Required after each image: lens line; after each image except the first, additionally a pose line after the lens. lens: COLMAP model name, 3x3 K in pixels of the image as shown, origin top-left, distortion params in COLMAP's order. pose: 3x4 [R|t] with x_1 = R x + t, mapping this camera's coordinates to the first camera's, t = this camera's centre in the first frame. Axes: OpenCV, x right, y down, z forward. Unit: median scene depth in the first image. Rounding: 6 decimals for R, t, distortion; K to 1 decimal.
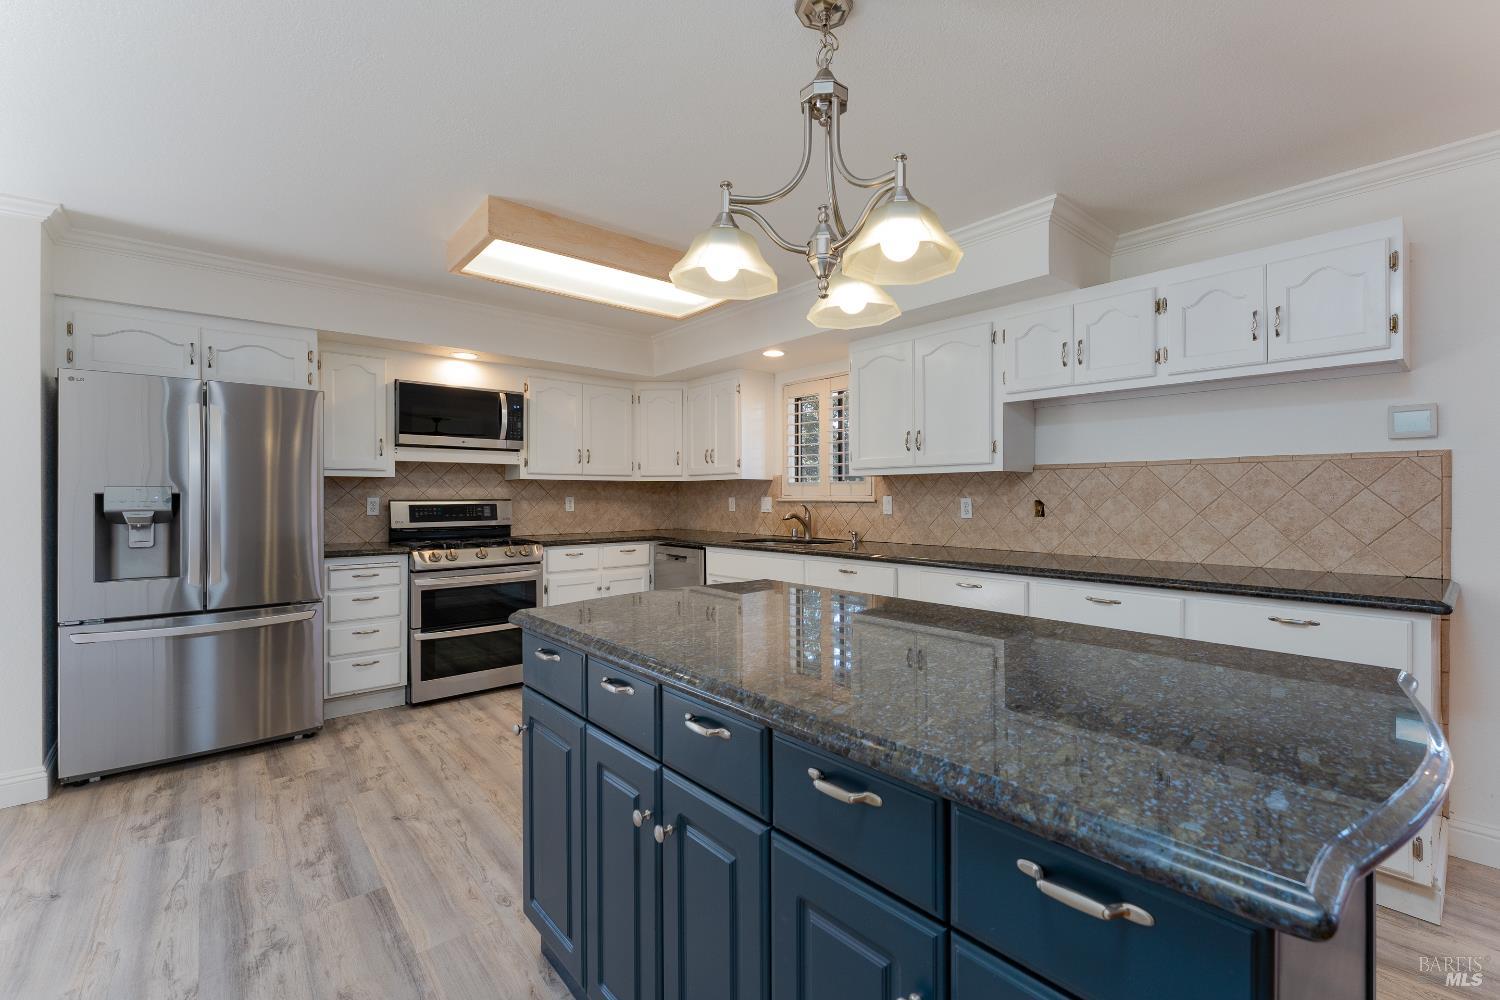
lens RADIAL K [[640.7, 0, 780.5], [0, 640.7, 496.5], [0, 0, 1]] dist [-0.001079, -0.000514]
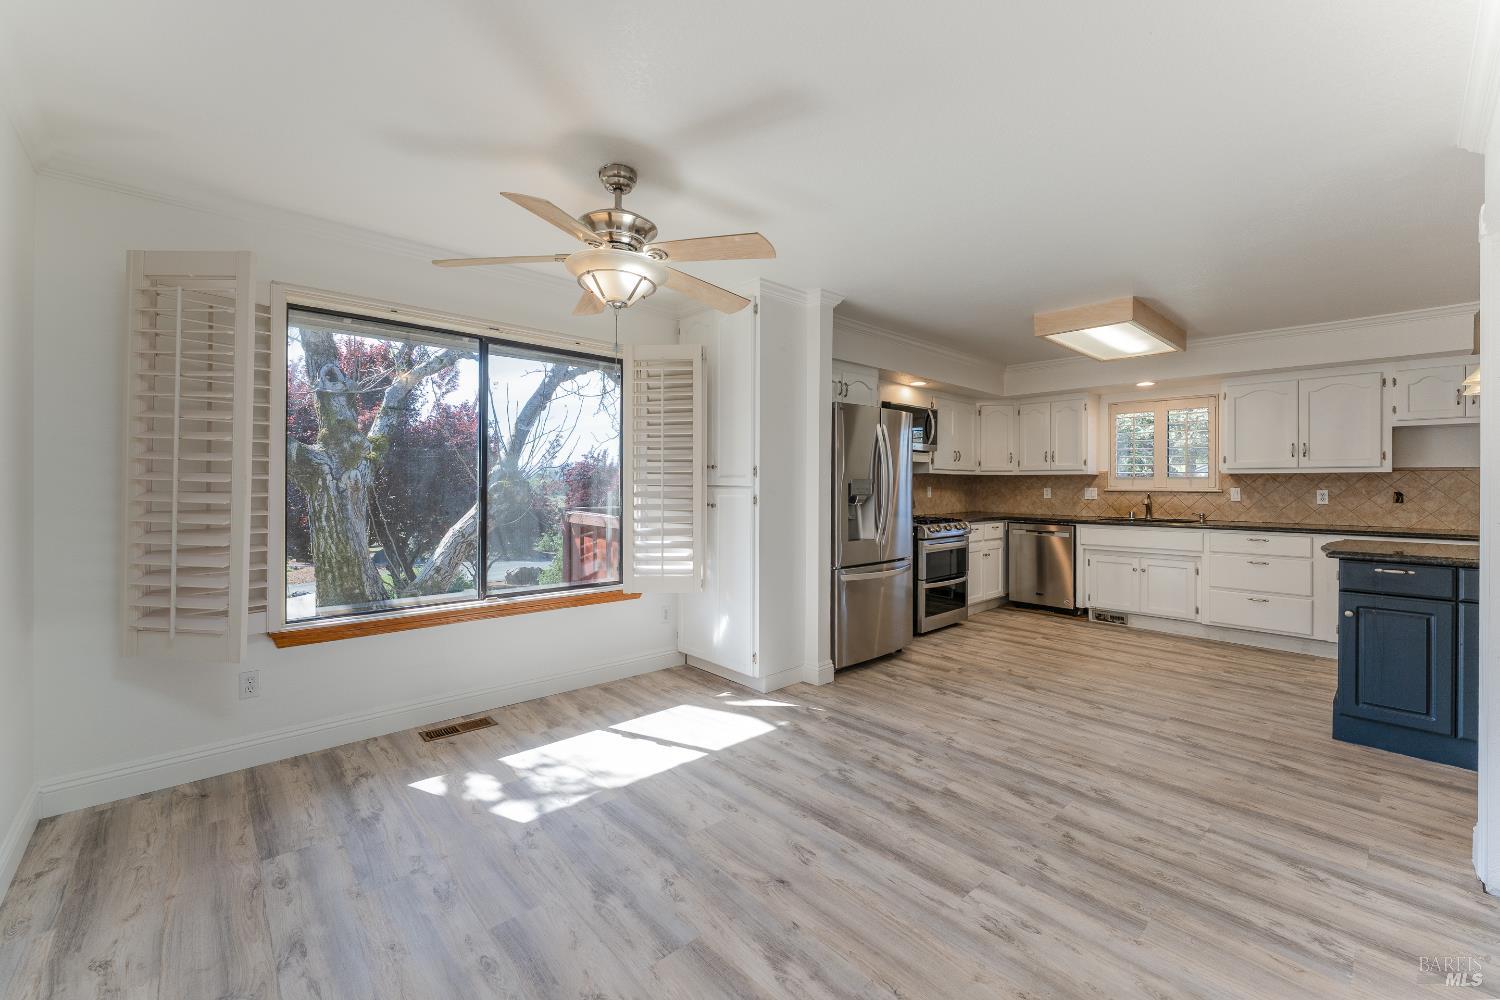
lens RADIAL K [[610.0, 0, 753.0], [0, 610.0, 483.2], [0, 0, 1]] dist [-0.001477, -0.000334]
pose [[0.999898, 0.007237, 0.012287, -0.876749], [-0.007191, 0.999967, -0.003811, 0.001662], [-0.012314, 0.003722, 0.999917, -0.304168]]
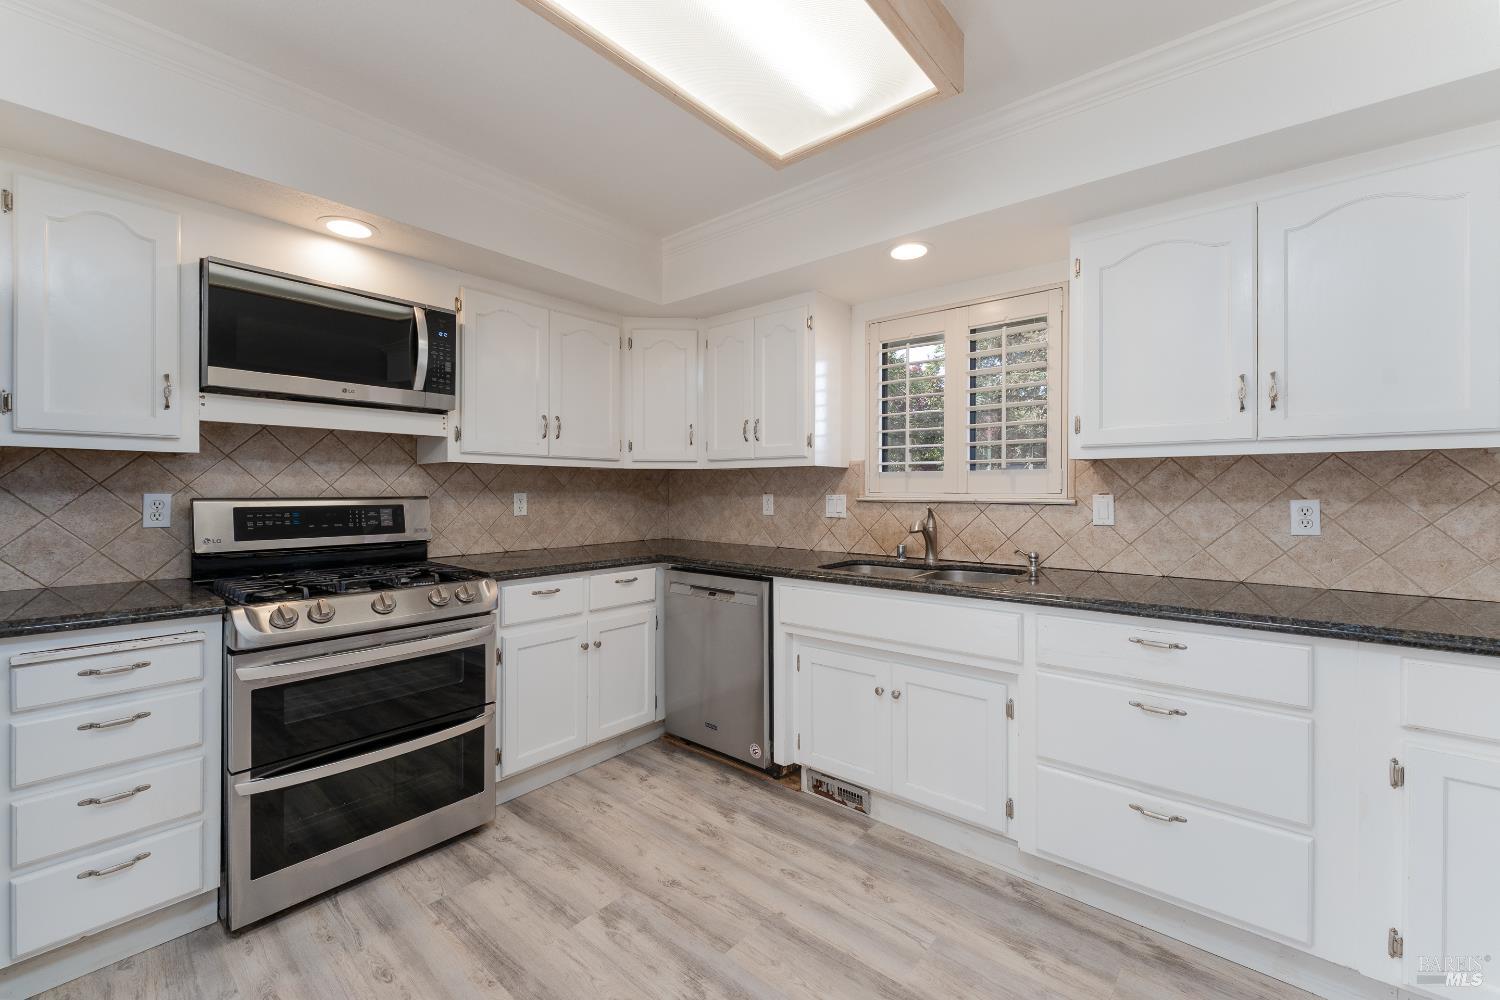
lens RADIAL K [[612.4, 0, 735.4], [0, 612.4, 492.0], [0, 0, 1]] dist [-0.001866, -0.000377]
pose [[0.992155, 0.004074, 0.124944, -0.240512], [-0.004344, 0.999989, 0.001885, -0.002321], [-0.124935, -0.002413, 0.992162, 0.463281]]
